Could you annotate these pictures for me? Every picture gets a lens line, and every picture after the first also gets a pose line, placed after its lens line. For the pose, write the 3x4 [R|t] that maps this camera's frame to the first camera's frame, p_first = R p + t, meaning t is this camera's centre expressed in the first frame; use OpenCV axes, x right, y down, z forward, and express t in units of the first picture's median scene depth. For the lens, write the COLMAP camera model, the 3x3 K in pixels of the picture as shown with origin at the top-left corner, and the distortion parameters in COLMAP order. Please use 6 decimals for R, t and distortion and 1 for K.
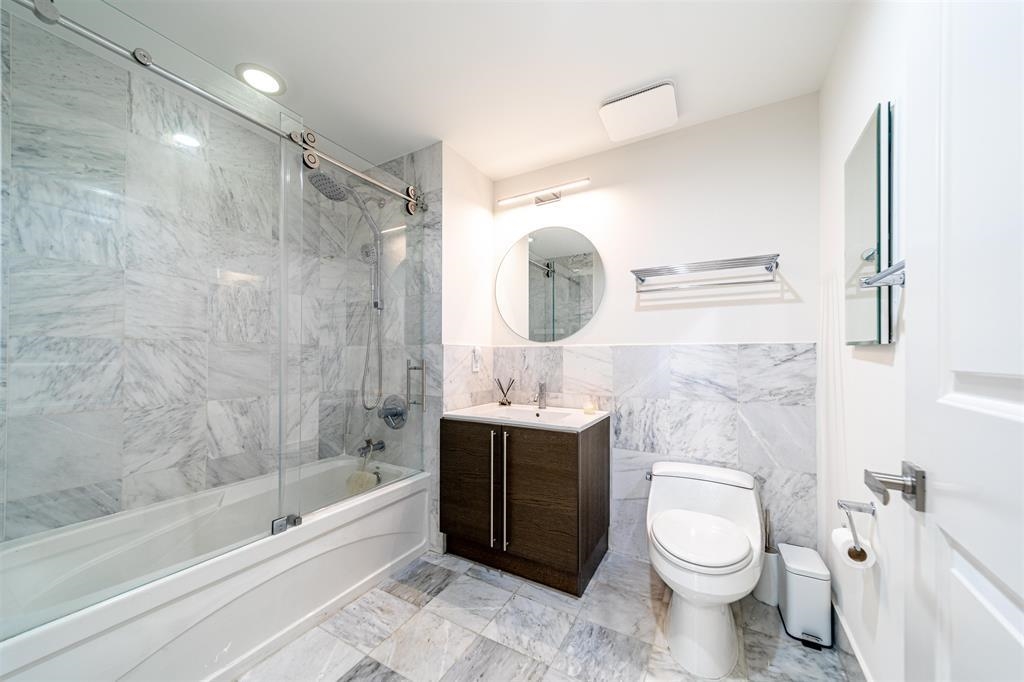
lens RADIAL K [[362.4, 0, 509.1], [0, 362.4, 358.6], [0, 0, 1]] dist [0.000186, -0.000100]
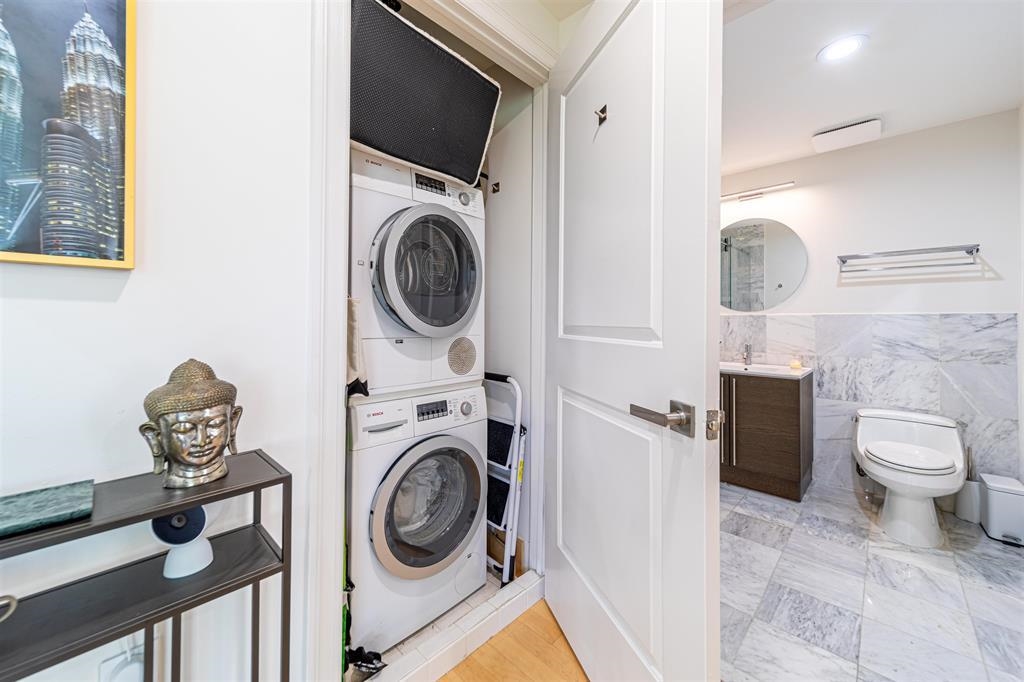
lens RADIAL K [[407.1, 0, 511.1], [0, 407.1, 319.6], [0, 0, 1]] dist [0.000059, -0.000376]
pose [[0.974680, 0.002322, -0.223591, -0.489643], [-0.004939, 0.999926, -0.011146, 0.001674], [0.223549, 0.011969, 0.974619, -0.689773]]
